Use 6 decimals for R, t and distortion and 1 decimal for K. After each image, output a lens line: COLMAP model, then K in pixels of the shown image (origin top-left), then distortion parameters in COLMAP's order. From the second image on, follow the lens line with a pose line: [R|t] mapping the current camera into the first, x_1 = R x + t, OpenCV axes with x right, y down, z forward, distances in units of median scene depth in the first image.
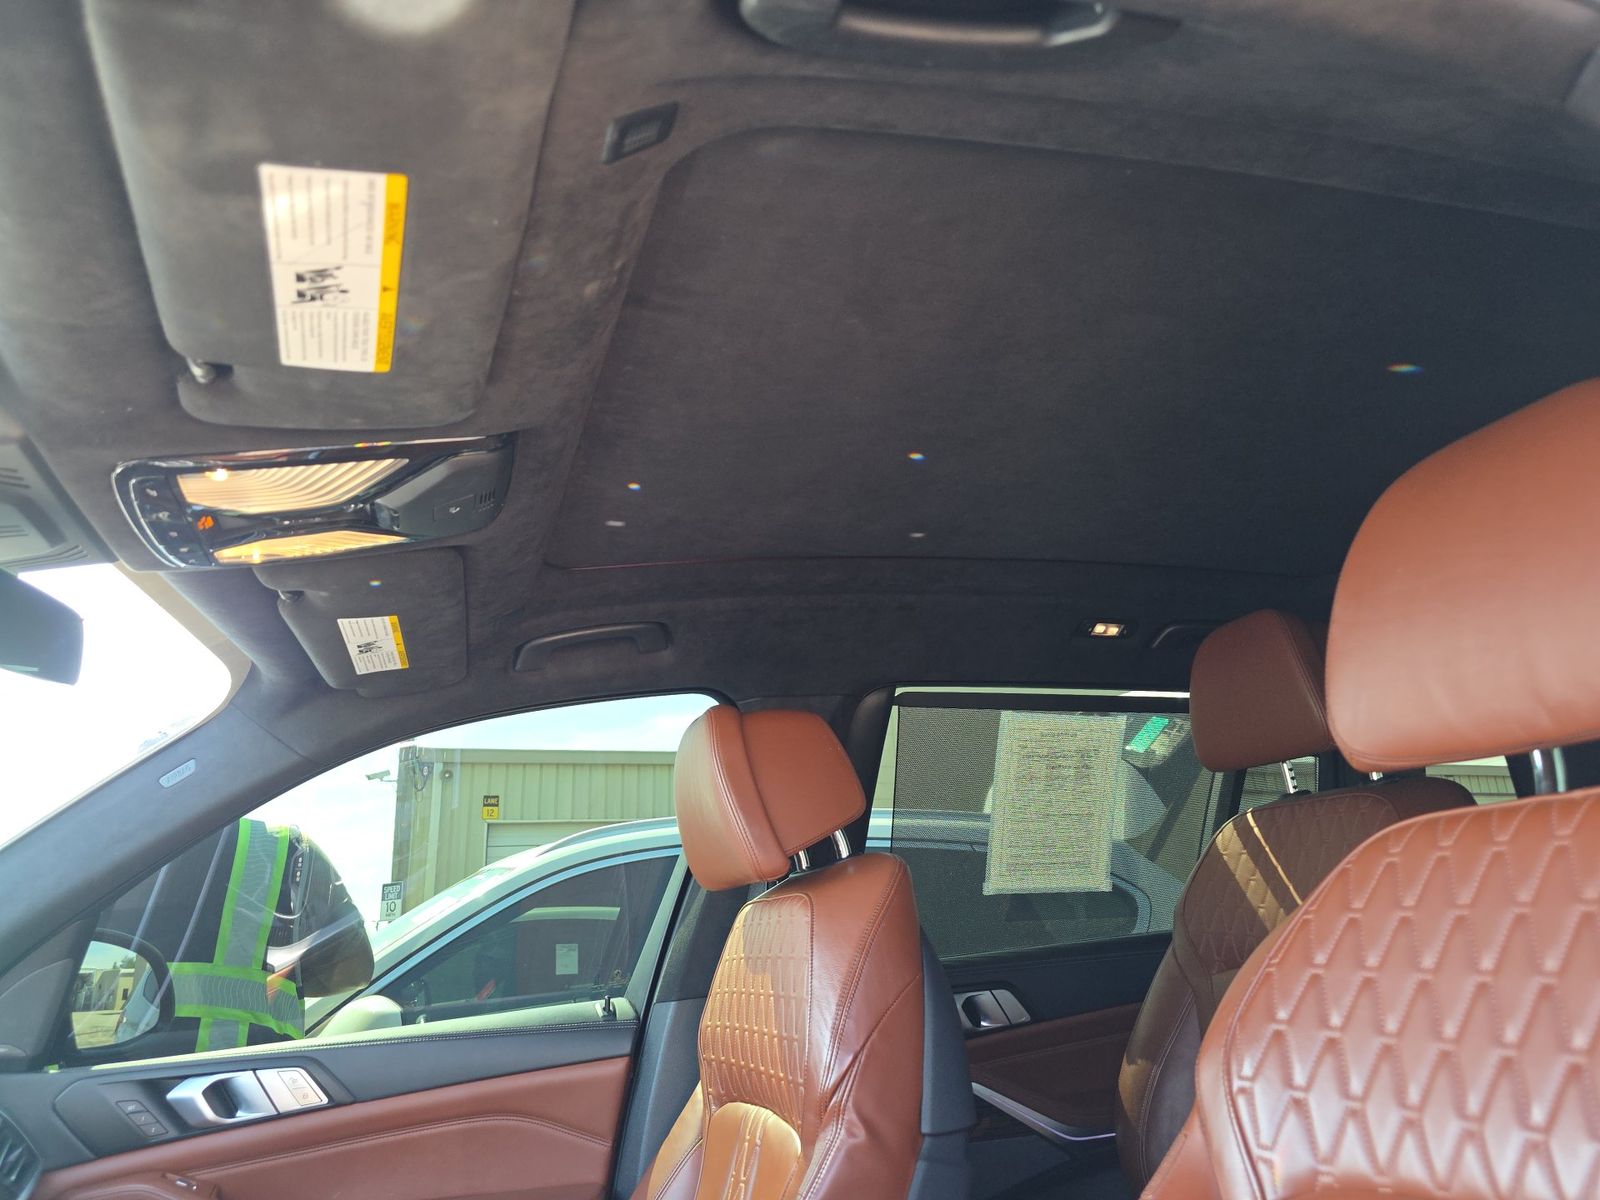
lens RADIAL K [[1083.2, 0, 804.4], [0, 1083.2, 589.7], [0, 0, 1]] dist [0.031879, -0.016500]
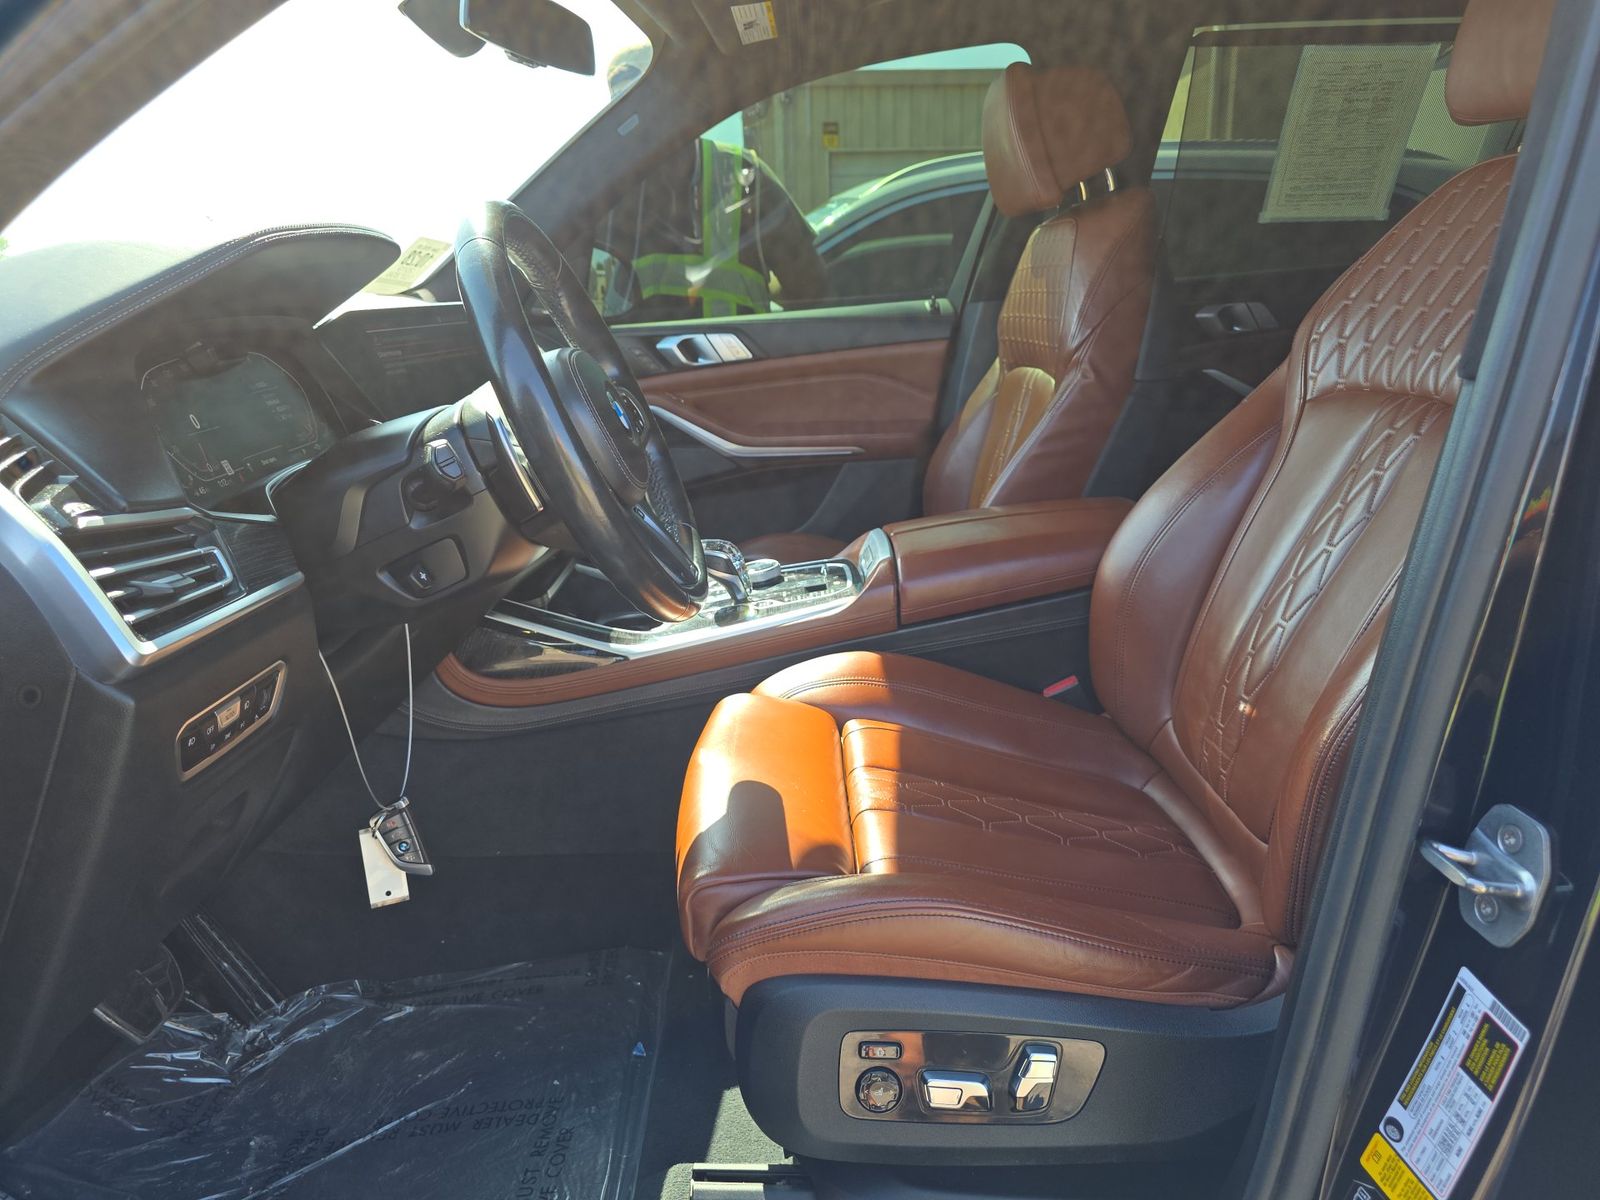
lens RADIAL K [[1083.2, 0, 809.0], [0, 1083.2, 590.3], [0, 0, 1]] dist [0.031879, -0.016500]
pose [[0.957267, 0.100548, -0.271165, 0.083405], [0.069062, 0.831017, 0.551943, -0.090210], [0.280839, -0.547084, 0.788561, -0.350059]]
